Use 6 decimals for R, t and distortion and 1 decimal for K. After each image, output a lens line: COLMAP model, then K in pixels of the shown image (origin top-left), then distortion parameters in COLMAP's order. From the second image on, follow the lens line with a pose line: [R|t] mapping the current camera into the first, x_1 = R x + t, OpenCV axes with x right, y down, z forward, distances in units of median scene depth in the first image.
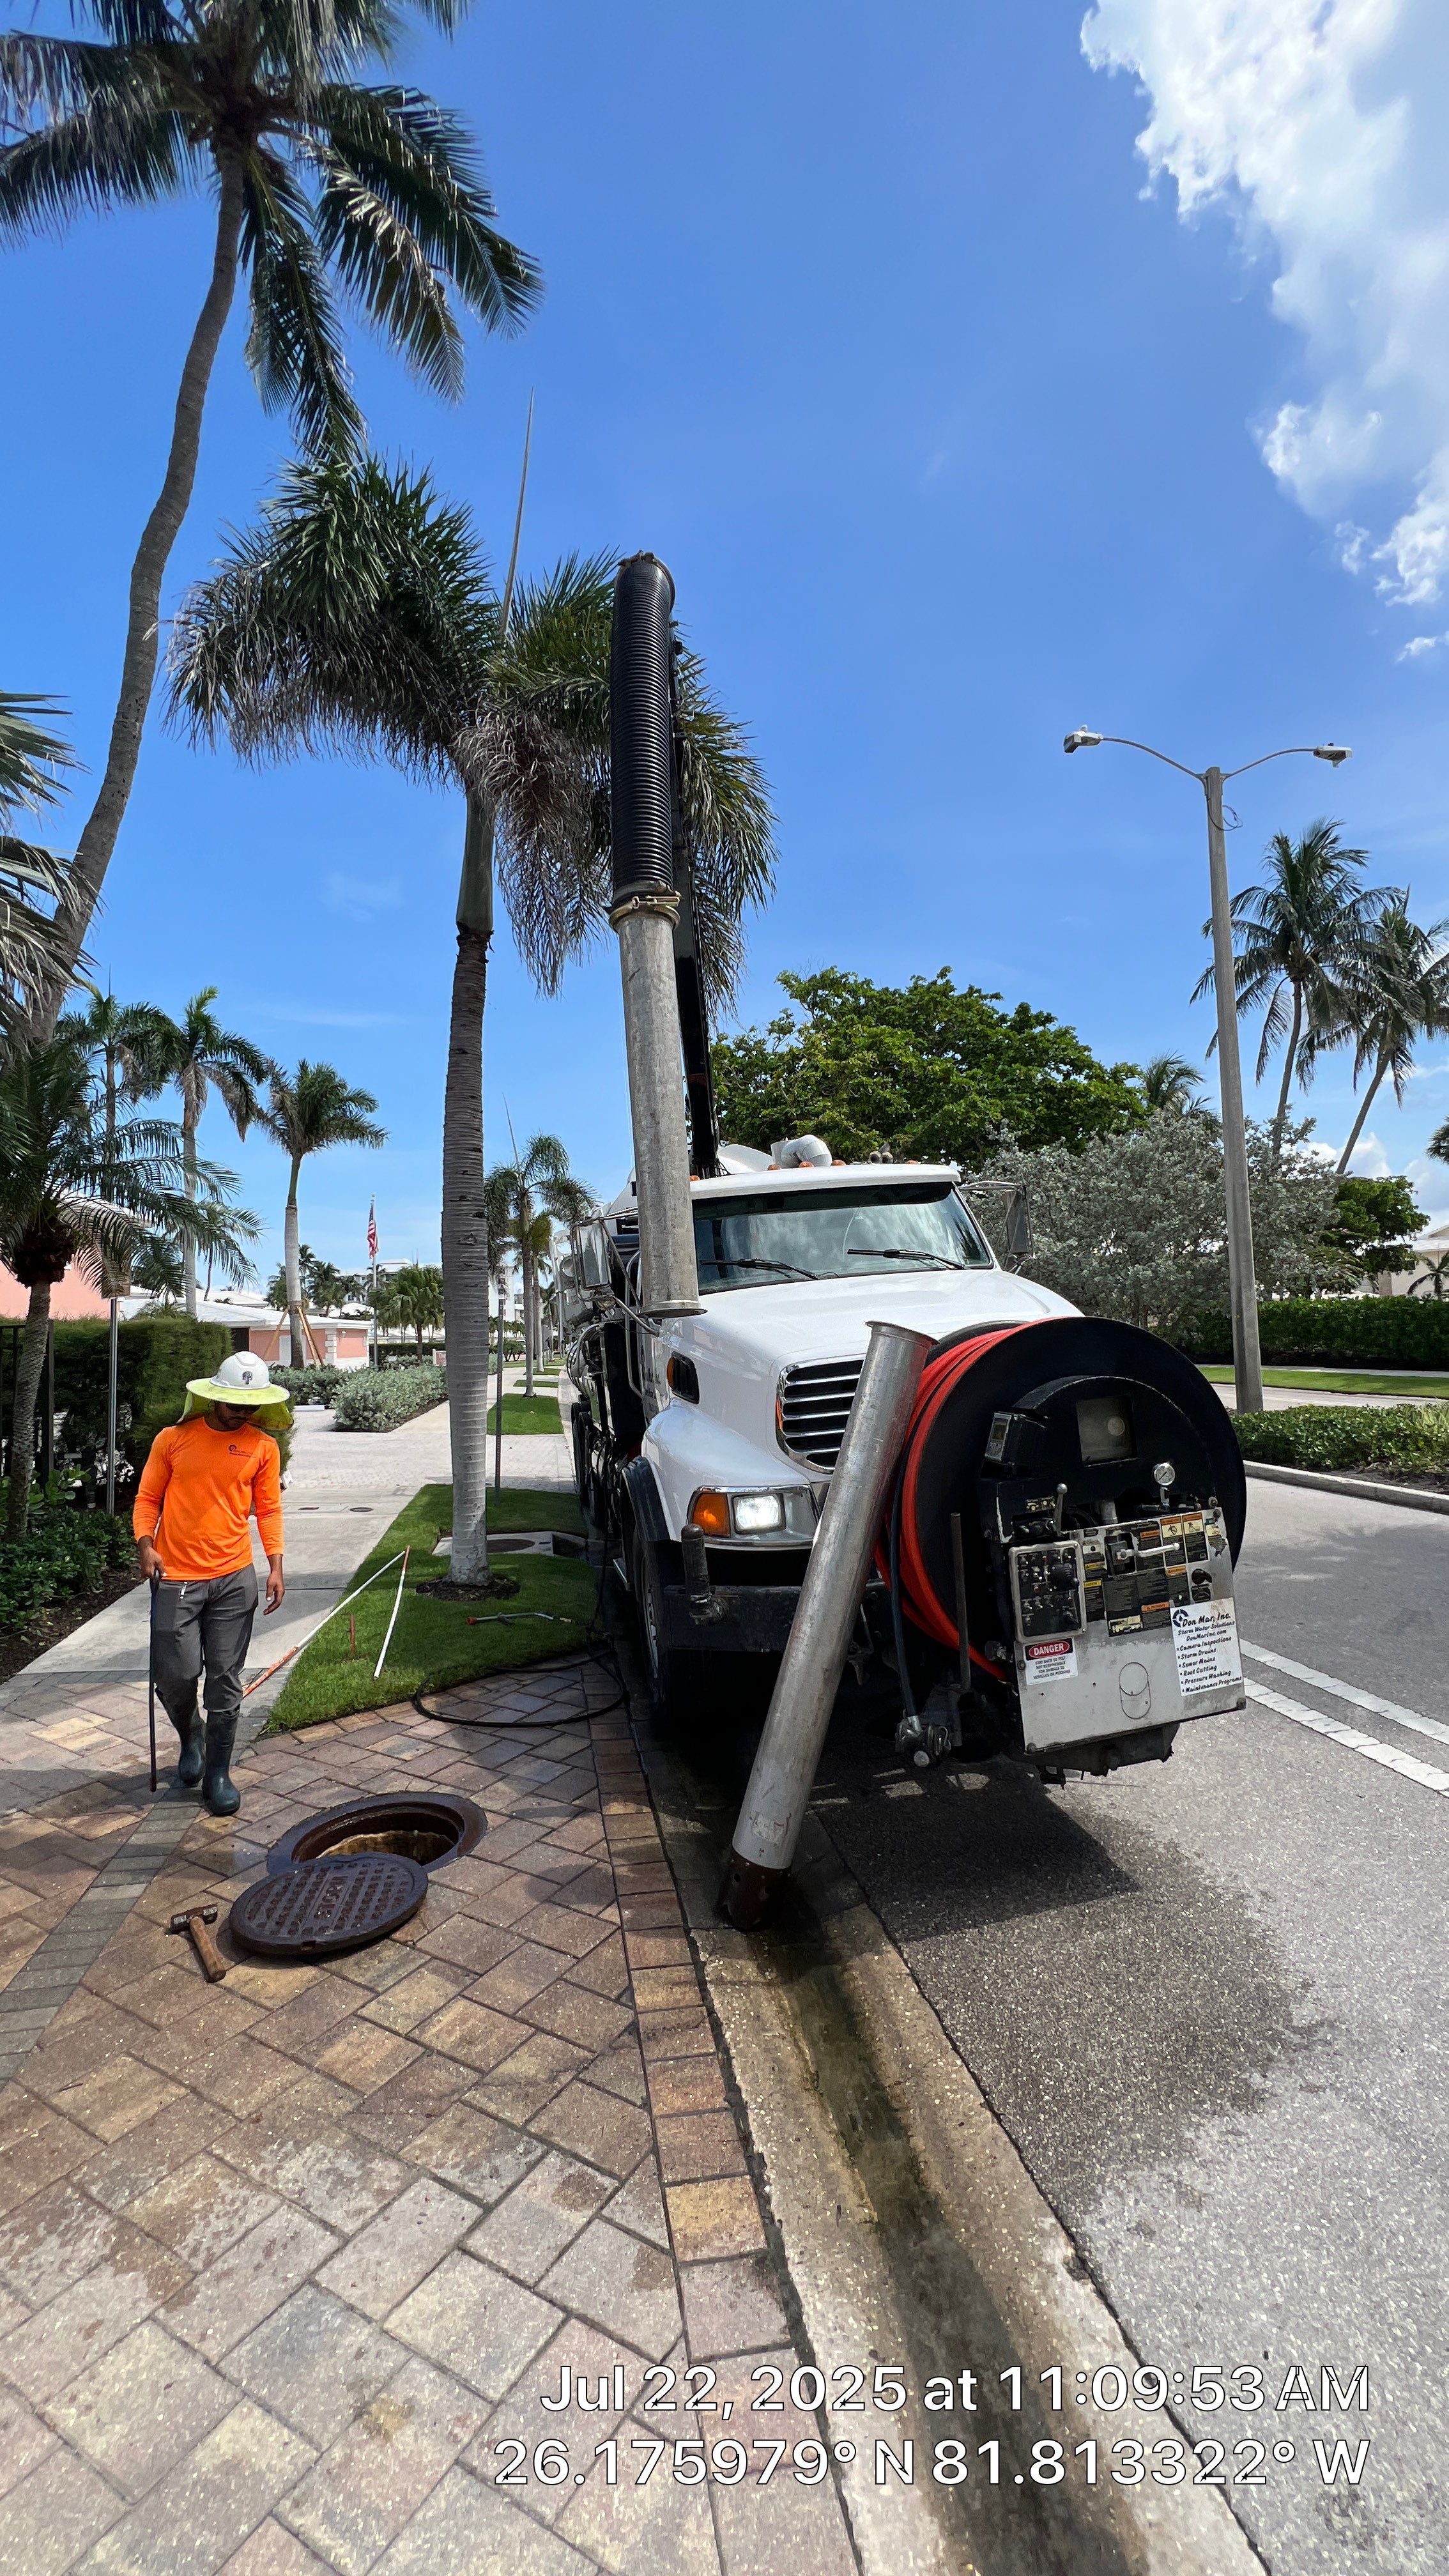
lens RADIAL K [[1030.9, 0, 734.0], [0, 1030.9, 1280.1], [0, 0, 1]] dist [-0.002572, 0.000583]
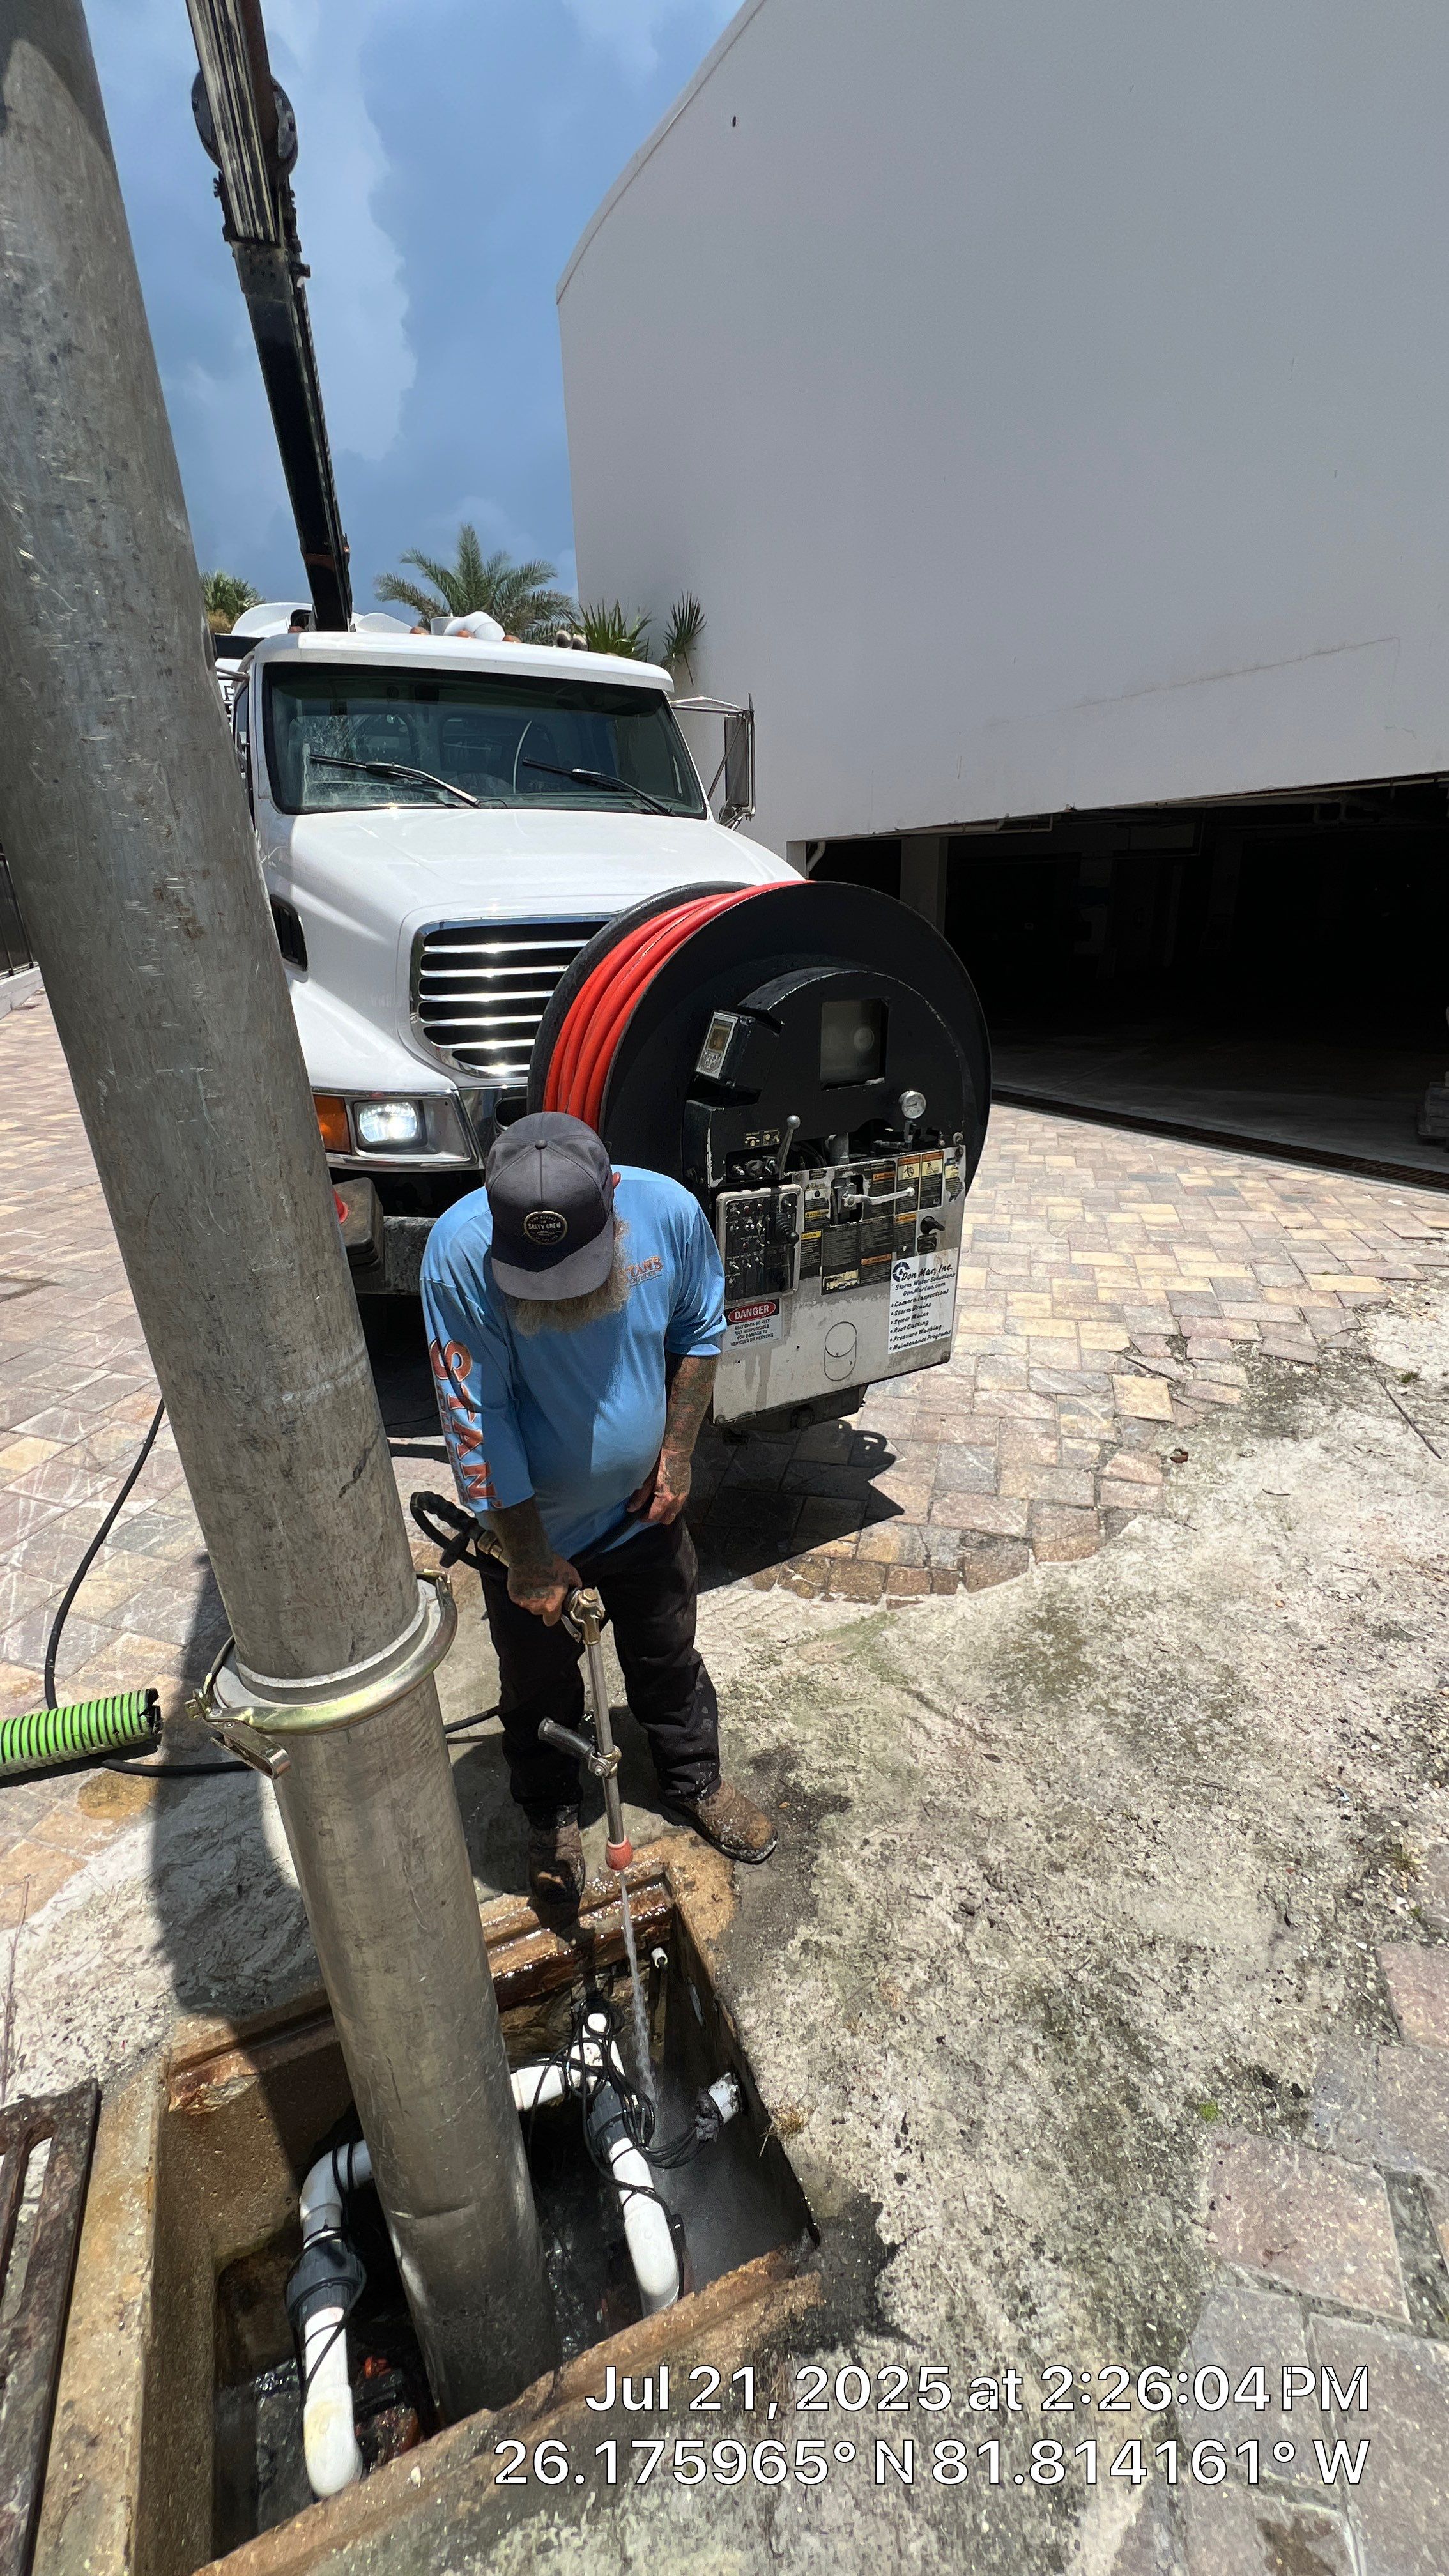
lens RADIAL K [[1028.1, 0, 736.7], [0, 1028.1, 1278.8], [0, 0, 1]] dist [-0.004837, 0.002592]
pose [[0.951826, -0.016825, 0.306176, 0.033692], [-0.103106, 0.922794, 0.371242, 0.024886], [-0.288784, -0.384926, 0.876605, 0.221298]]
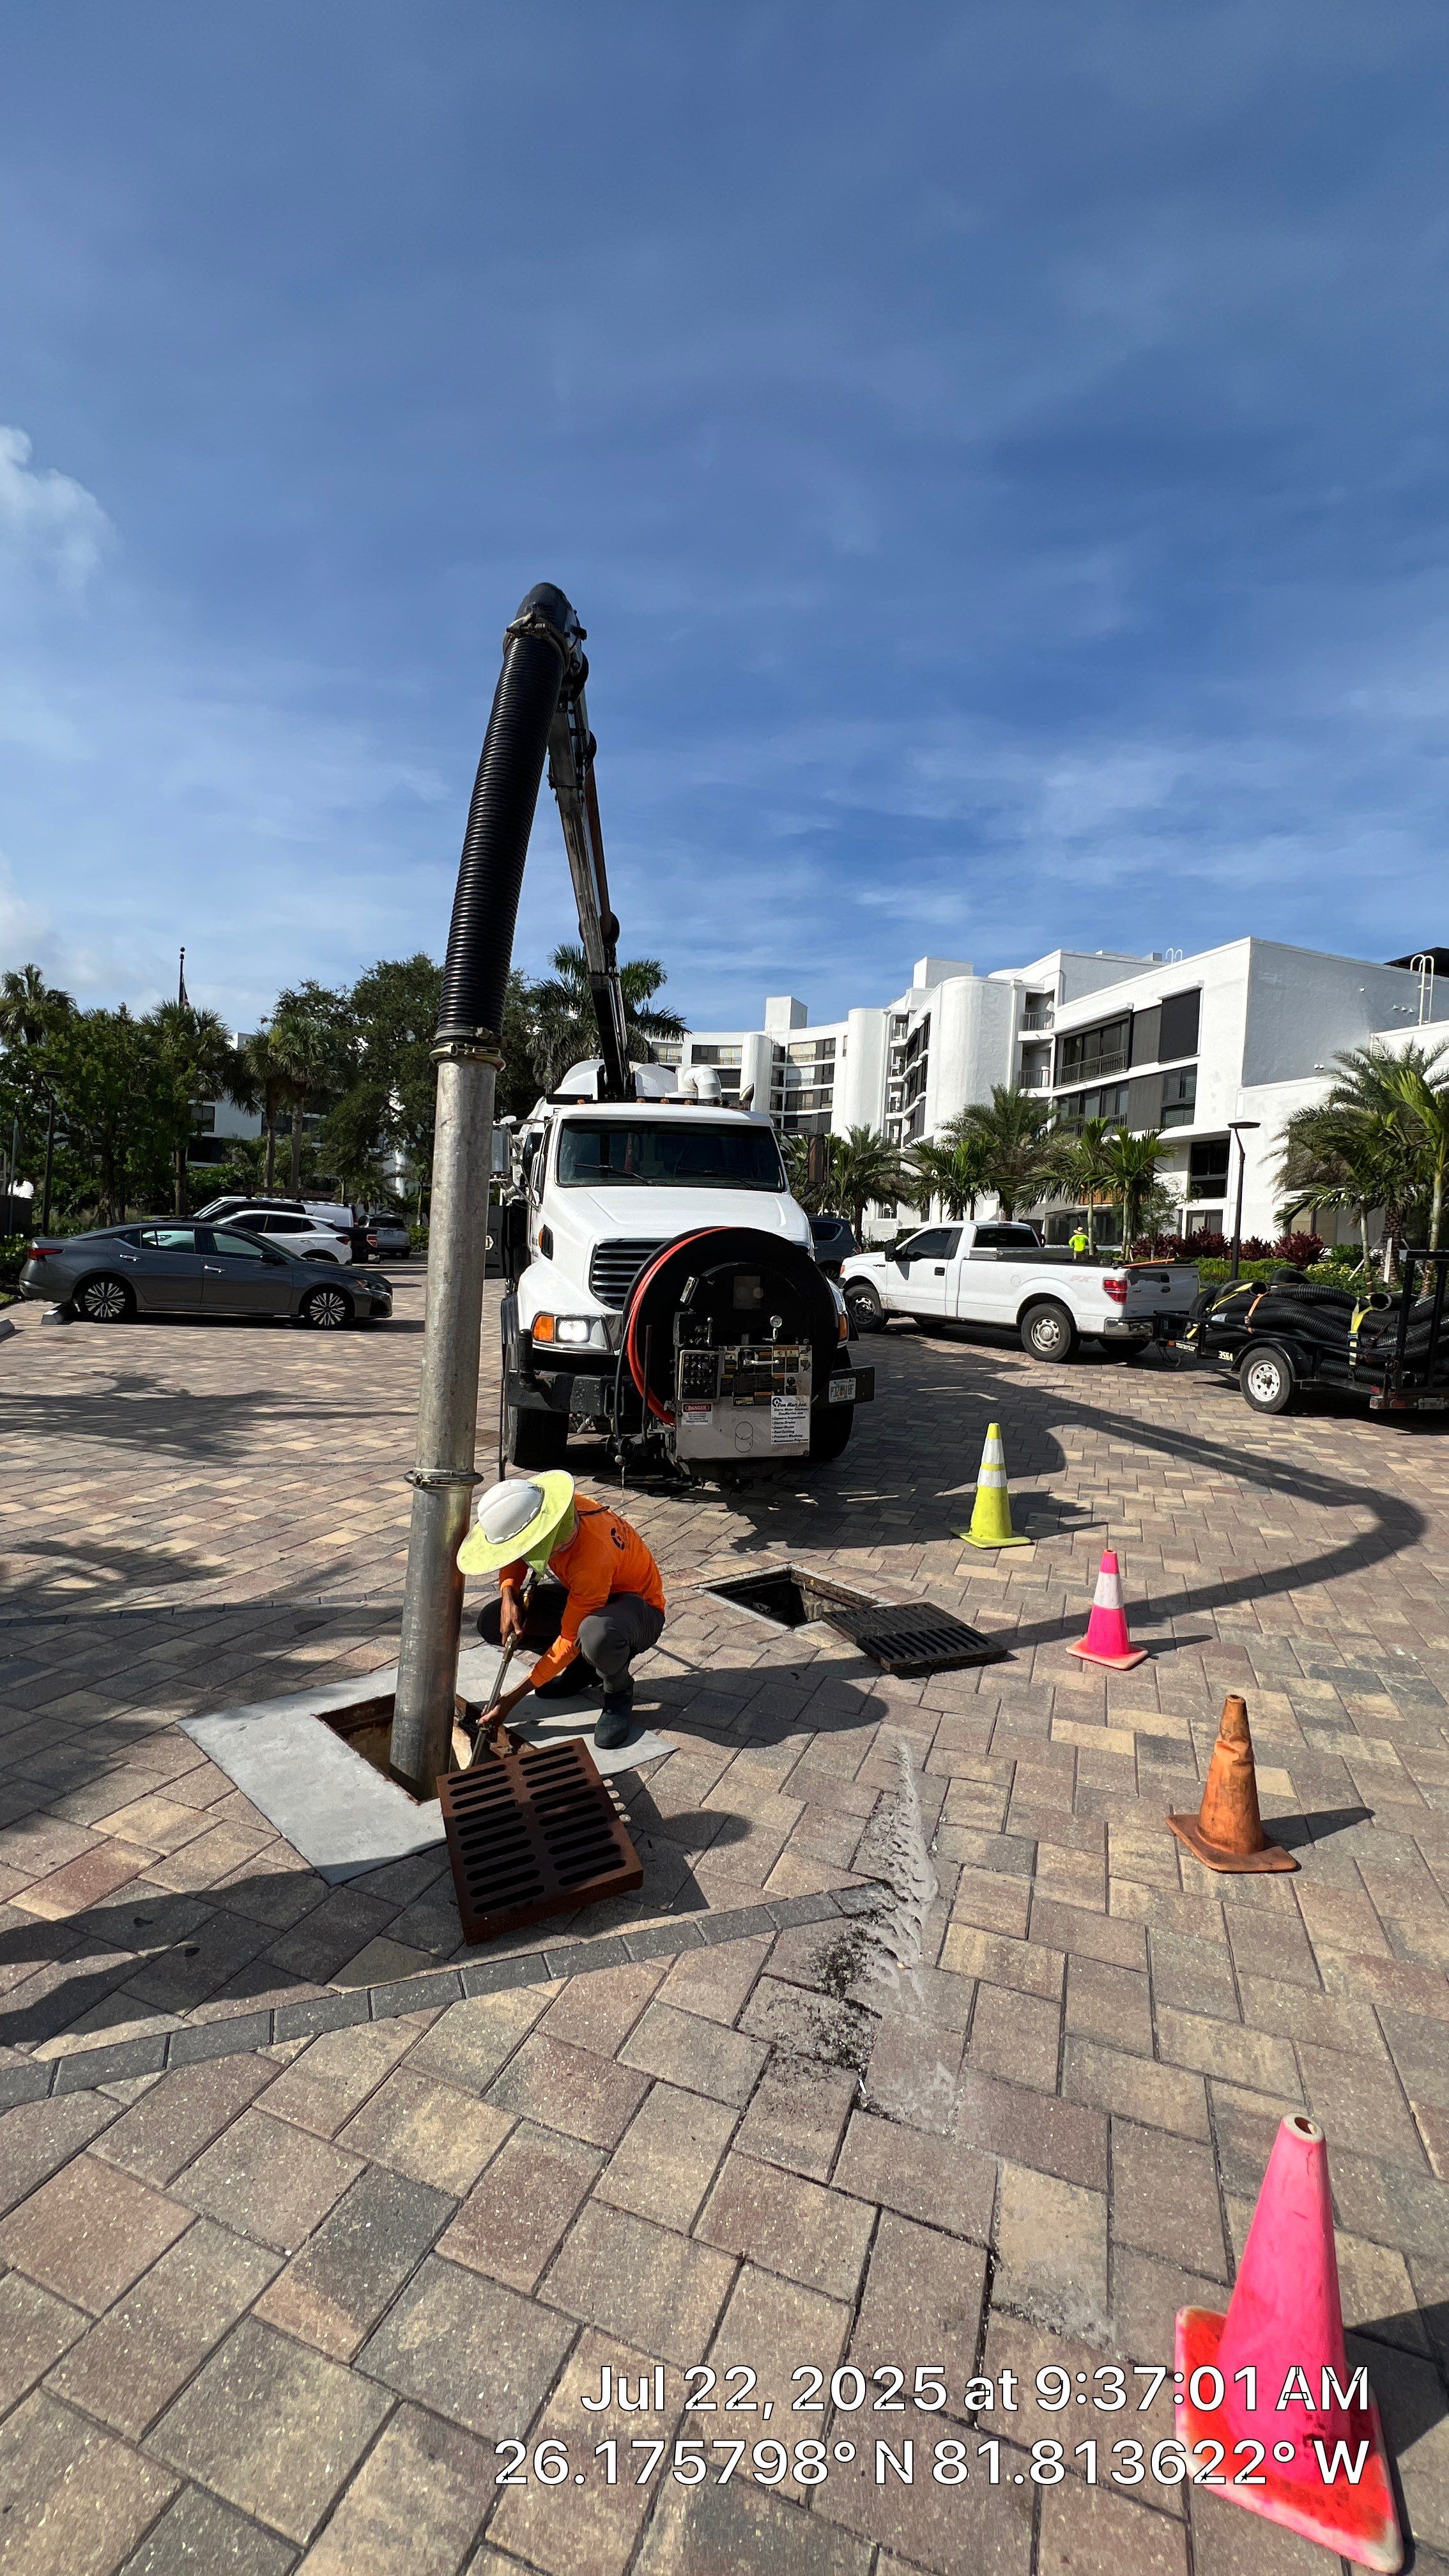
lens RADIAL K [[1028.1, 0, 736.7], [0, 1028.1, 1278.8], [0, 0, 1]] dist [-0.004837, 0.002592]
pose [[0.991921, 0.121203, 0.037458, 0.204938], [-0.124495, 0.986772, 0.103836, -0.044661], [-0.024377, -0.107660, 0.993889, -0.562689]]
